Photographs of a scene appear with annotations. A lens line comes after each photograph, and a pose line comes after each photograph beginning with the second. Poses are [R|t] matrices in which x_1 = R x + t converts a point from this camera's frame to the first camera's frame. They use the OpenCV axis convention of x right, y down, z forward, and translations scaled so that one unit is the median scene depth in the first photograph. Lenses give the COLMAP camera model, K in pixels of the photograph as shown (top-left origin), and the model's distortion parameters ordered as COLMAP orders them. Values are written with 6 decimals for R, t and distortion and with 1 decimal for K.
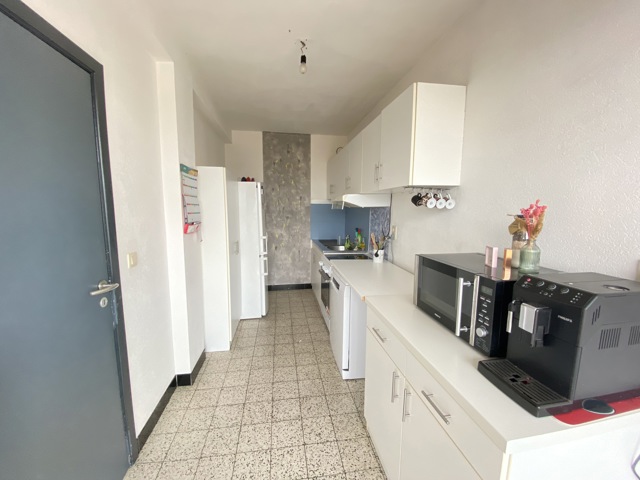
lens RADIAL K [[260.5, 0, 319.6], [0, 260.5, 241.5], [0, 0, 1]] dist [-0.028921, -0.001259]
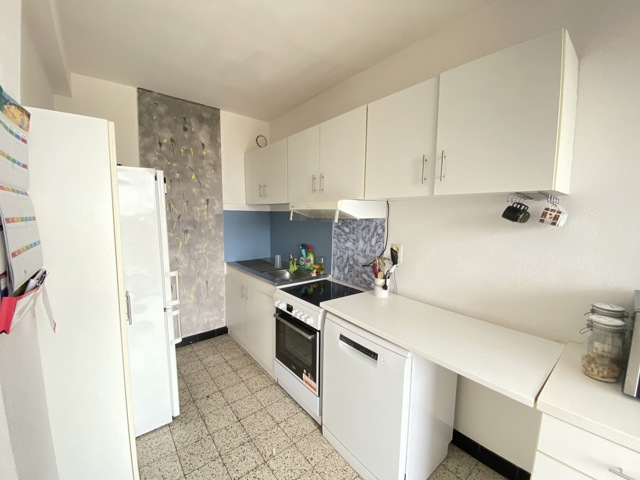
lens RADIAL K [[260.5, 0, 321.4], [0, 260.5, 236.7], [0, 0, 1]] dist [-0.028921, -0.001259]
pose [[0.851202, -0.039155, 0.523376, -0.175600], [0.057129, 0.998200, -0.018235, -0.049586], [-0.521720, 0.045422, 0.851907, 0.296326]]
